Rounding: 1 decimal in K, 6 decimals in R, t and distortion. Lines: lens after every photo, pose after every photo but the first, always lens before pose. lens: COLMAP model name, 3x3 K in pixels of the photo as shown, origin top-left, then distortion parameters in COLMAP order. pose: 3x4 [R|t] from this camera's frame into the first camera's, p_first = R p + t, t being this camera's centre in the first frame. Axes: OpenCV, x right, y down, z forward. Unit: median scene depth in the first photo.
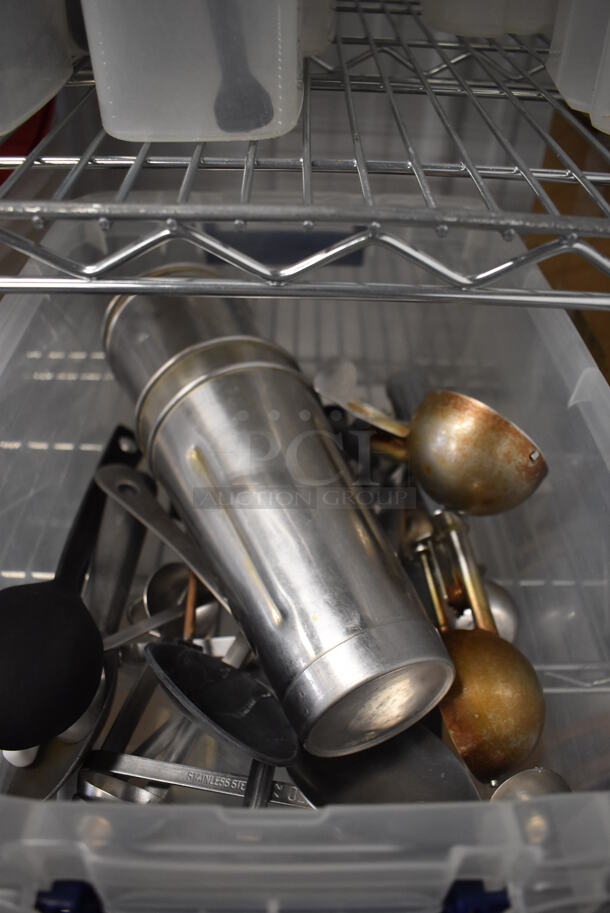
lens RADIAL K [[708.4, 0, 305.0], [0, 708.4, 456.5], [0, 0, 1]] dist [-0.101812, 0.005975]
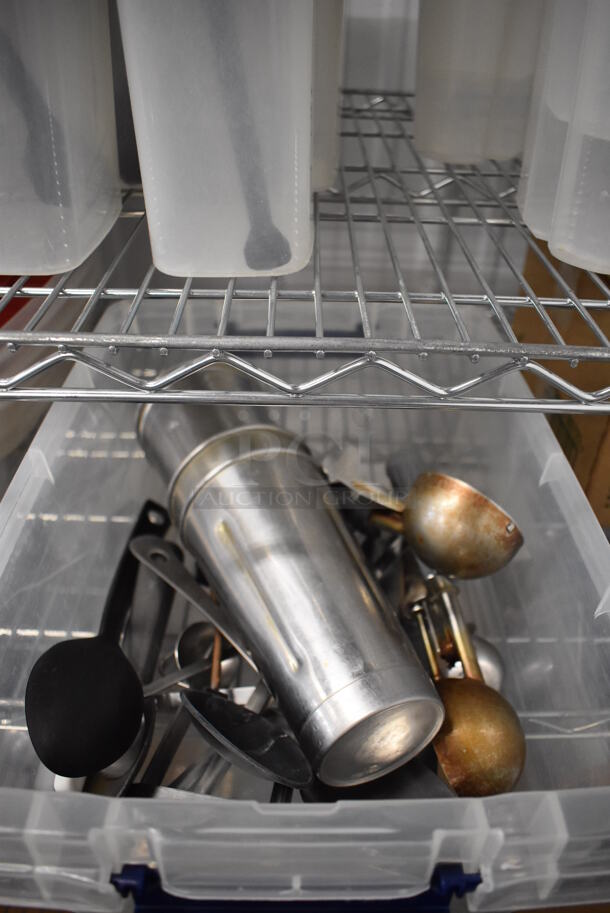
lens RADIAL K [[708.4, 0, 305.0], [0, 708.4, 456.5], [0, 0, 1]] dist [-0.101812, 0.005975]
pose [[0.999970, -0.003545, -0.006949, -0.010180], [0.002862, 0.995390, -0.095871, -0.007631], [0.007257, 0.095848, 0.995370, -0.188802]]
